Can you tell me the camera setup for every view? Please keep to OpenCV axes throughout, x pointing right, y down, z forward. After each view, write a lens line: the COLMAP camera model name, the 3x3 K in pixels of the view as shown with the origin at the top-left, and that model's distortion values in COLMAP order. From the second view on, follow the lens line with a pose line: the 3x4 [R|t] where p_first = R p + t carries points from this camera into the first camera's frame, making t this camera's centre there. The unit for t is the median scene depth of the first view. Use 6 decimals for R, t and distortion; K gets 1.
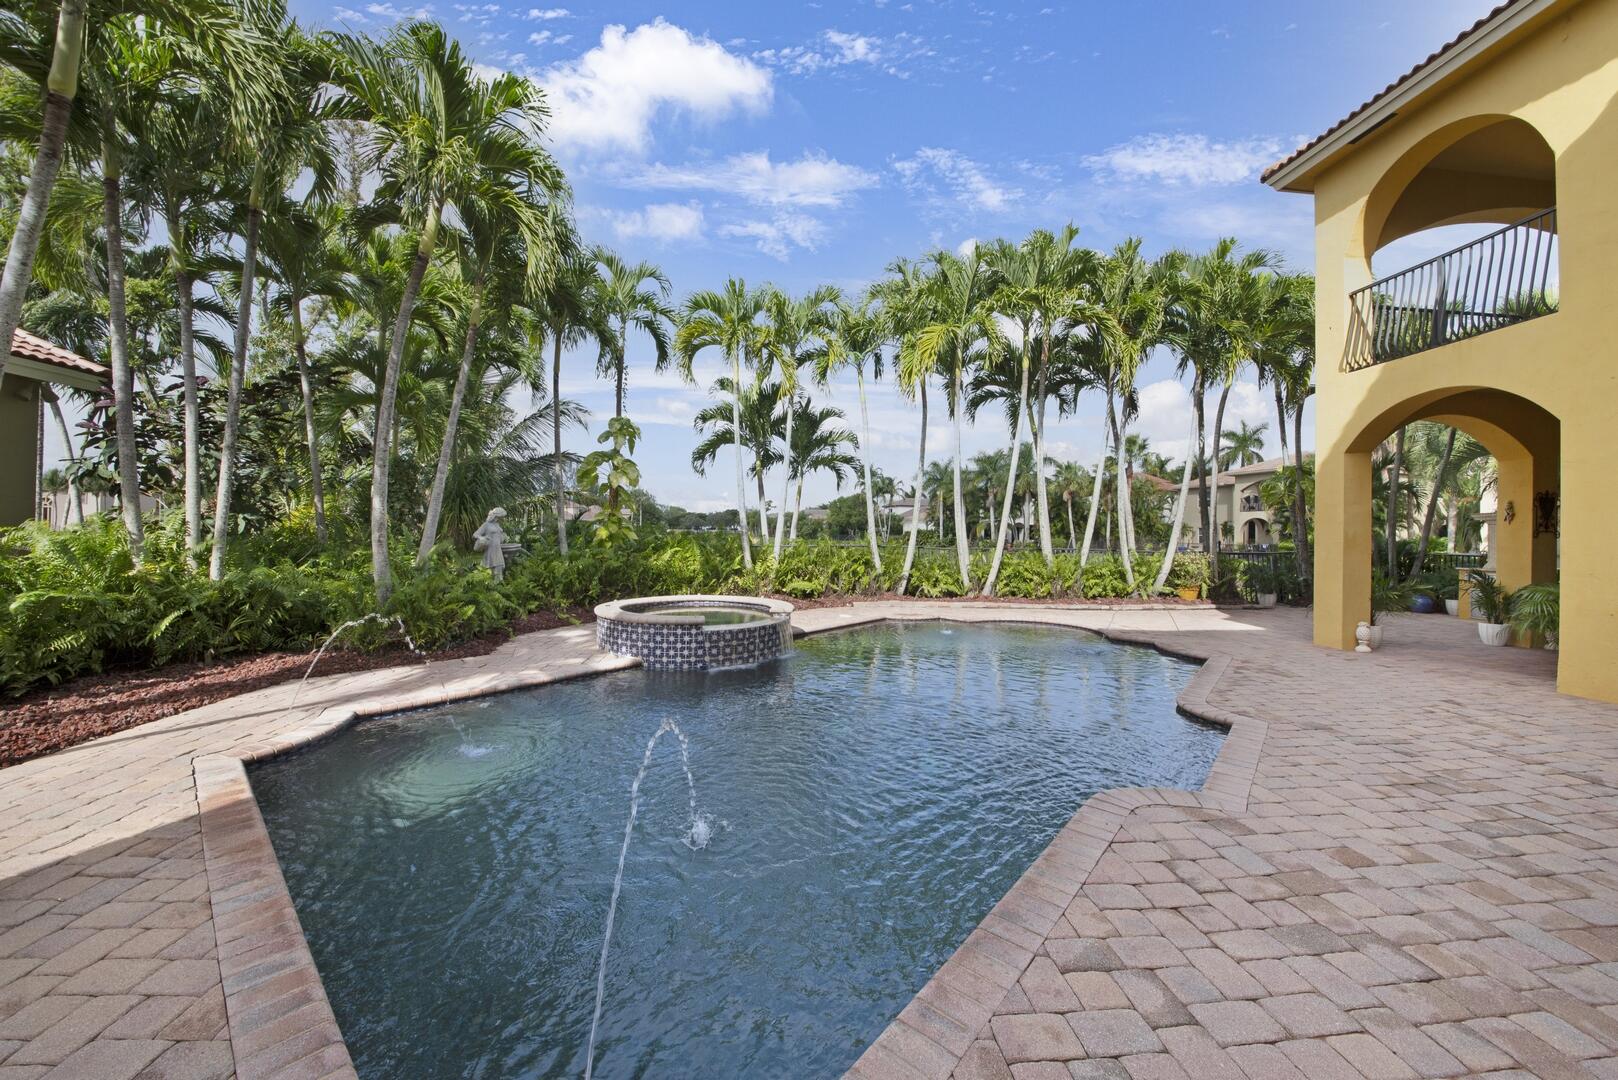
lens RADIAL K [[576.3, 0, 808.4], [0, 576.3, 530.0], [0, 0, 1]] dist [0.011569, -0.016791]
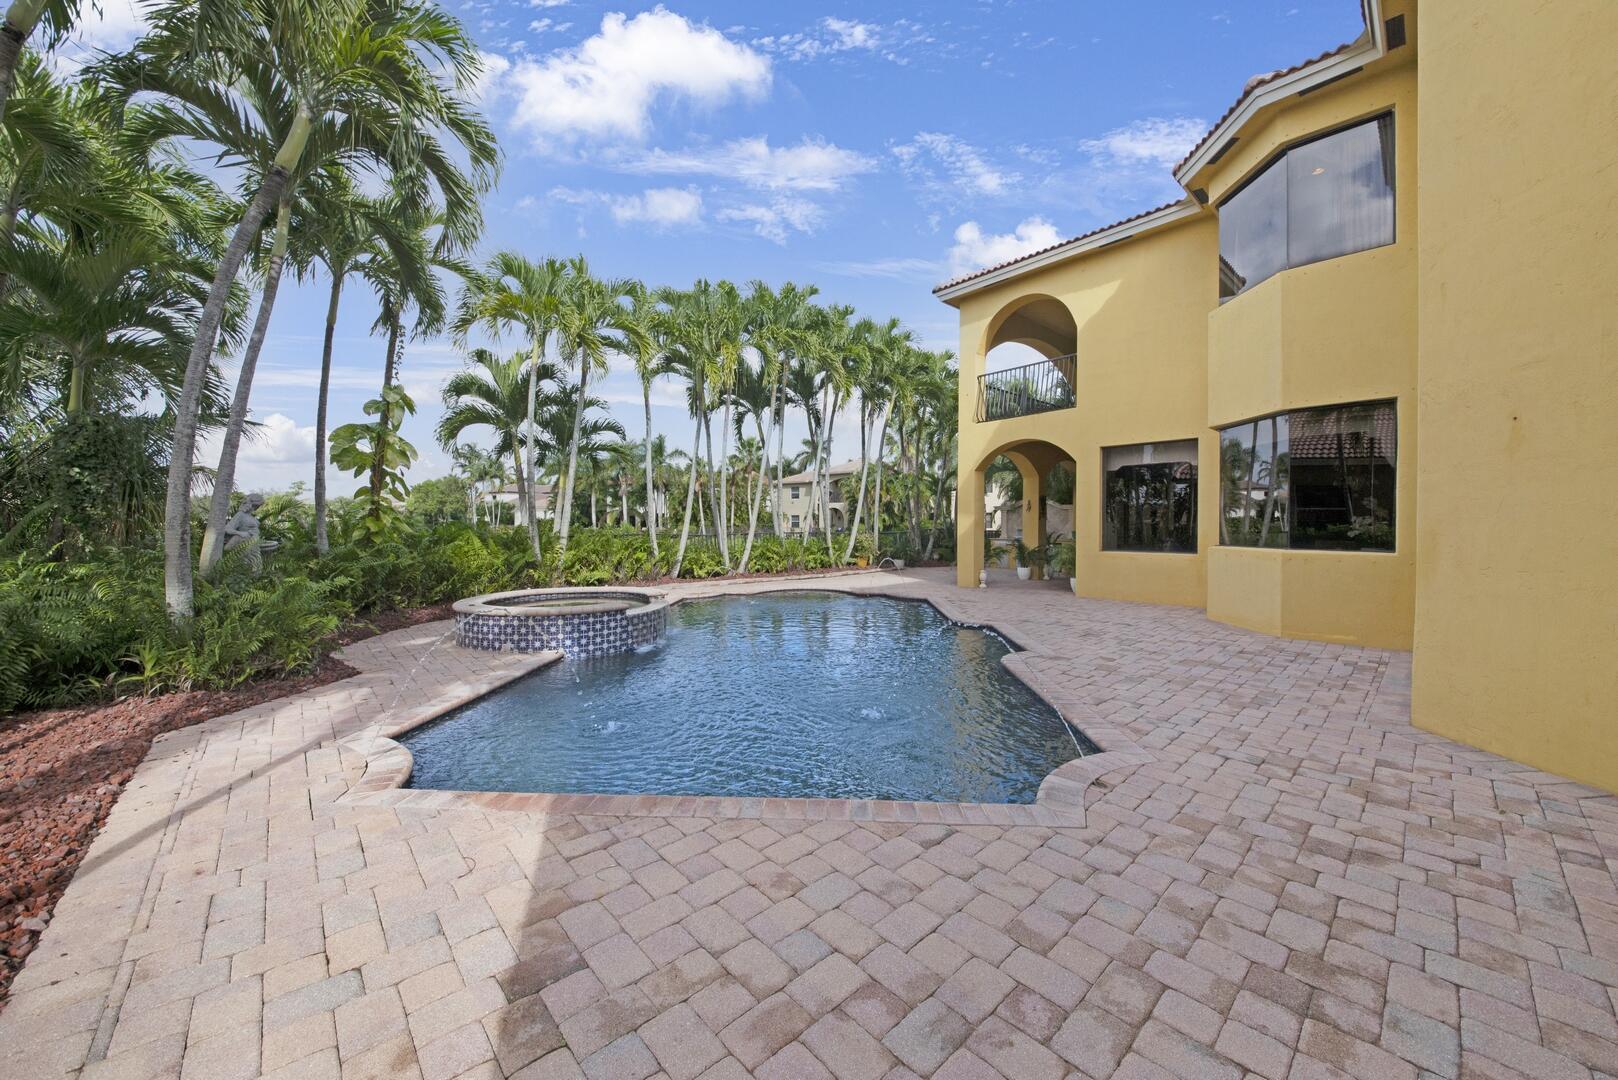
lens RADIAL K [[580.4, 0, 805.2], [0, 580.4, 518.1], [0, 0, 1]] dist [0.001383, 0.000048]
pose [[0.788750, -0.008199, 0.614659, -0.326877], [0.008496, 0.999961, 0.002437, -0.001925], [-0.614655, 0.003300, 0.788789, -0.023616]]
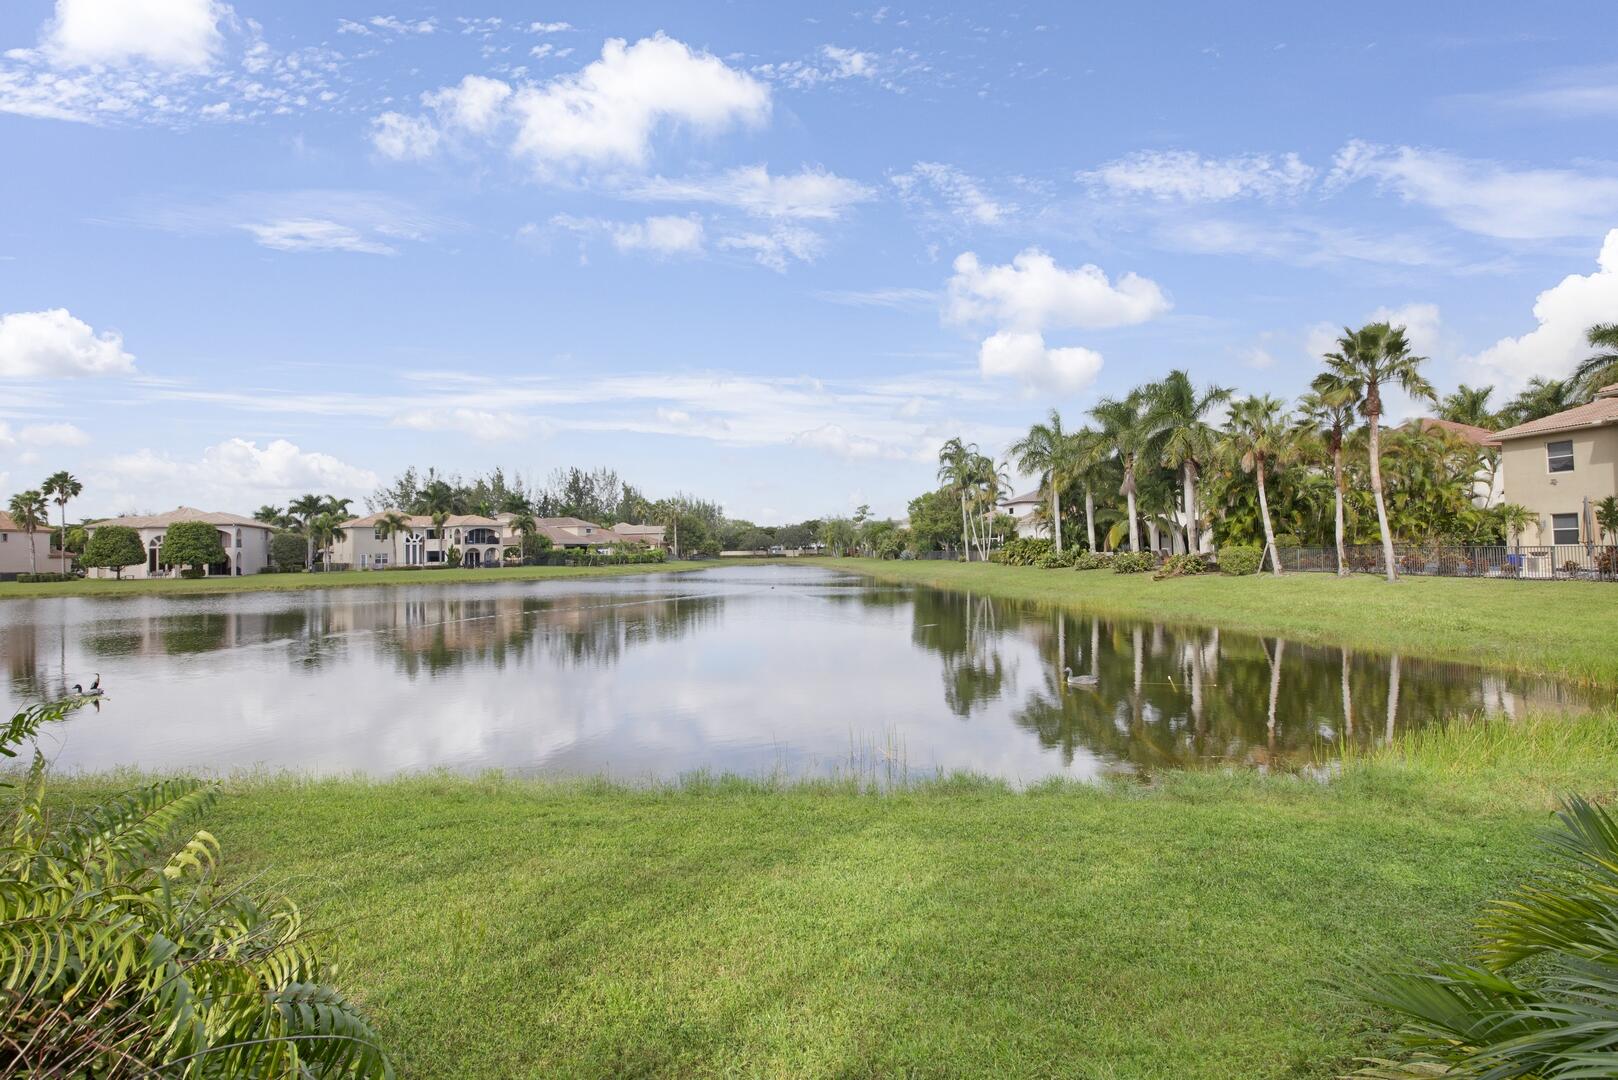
lens RADIAL K [[768.6, 0, 809.0], [0, 768.6, 540.0], [0, 0, 1]] dist [0.024922, -0.029497]
pose [[0.980354, -0.040145, -0.193120, 0.837035], [0.038156, 0.999174, -0.014011, 0.017085], [0.193523, 0.006367, 0.981075, 1.088779]]
